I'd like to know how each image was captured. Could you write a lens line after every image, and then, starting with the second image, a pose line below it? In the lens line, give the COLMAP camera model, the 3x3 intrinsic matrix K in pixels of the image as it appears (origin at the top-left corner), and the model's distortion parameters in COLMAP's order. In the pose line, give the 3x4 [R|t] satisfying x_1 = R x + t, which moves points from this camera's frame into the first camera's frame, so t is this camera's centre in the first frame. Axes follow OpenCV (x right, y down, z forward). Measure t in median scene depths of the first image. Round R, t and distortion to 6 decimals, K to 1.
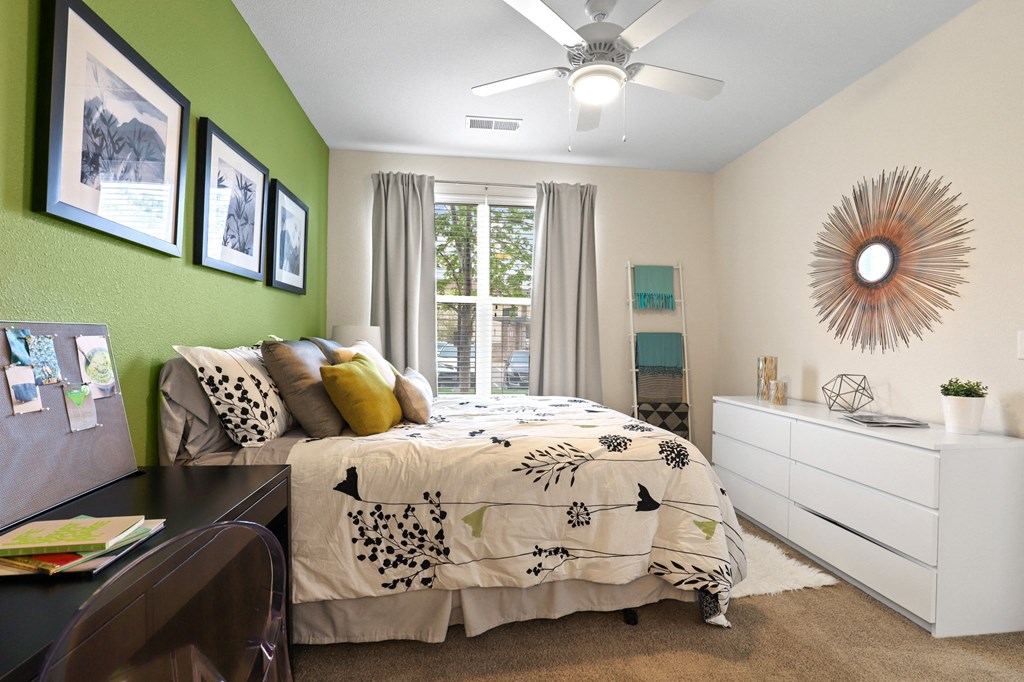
lens RADIAL K [[477.8, 0, 505.0], [0, 477.8, 341.7], [0, 0, 1]] dist [-0.015540, 0.000397]
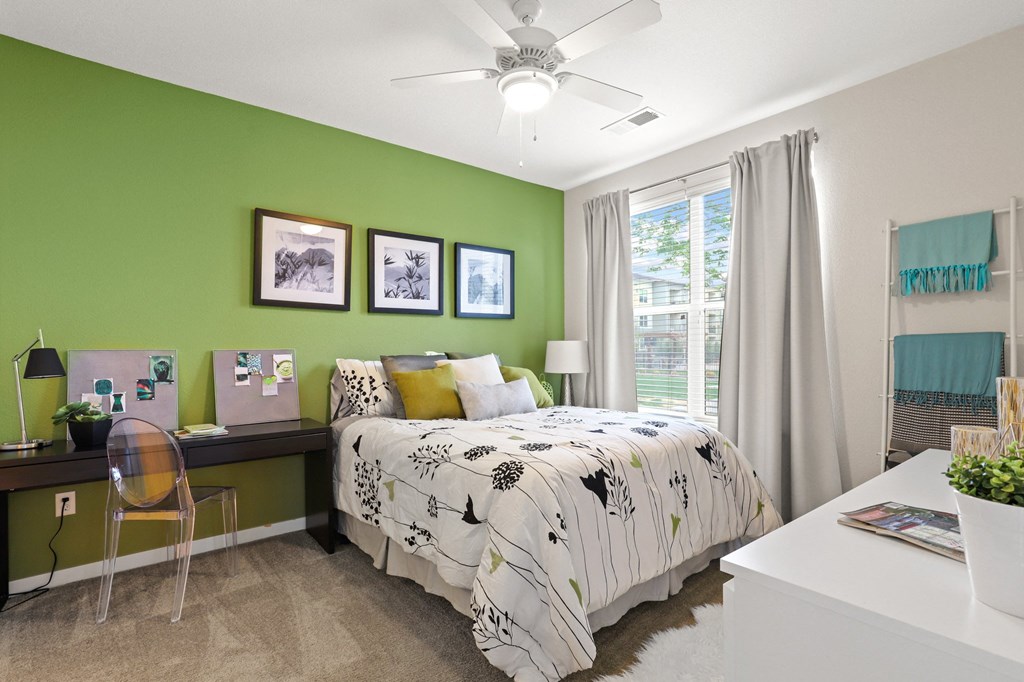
lens RADIAL K [[477.8, 0, 503.9], [0, 477.8, 348.0], [0, 0, 1]] dist [-0.015540, 0.000397]
pose [[0.518088, -0.022812, -0.855023, 1.219404], [0.011225, 0.999740, -0.019872, 0.010179], [0.855254, 0.000698, 0.518209, 0.556194]]
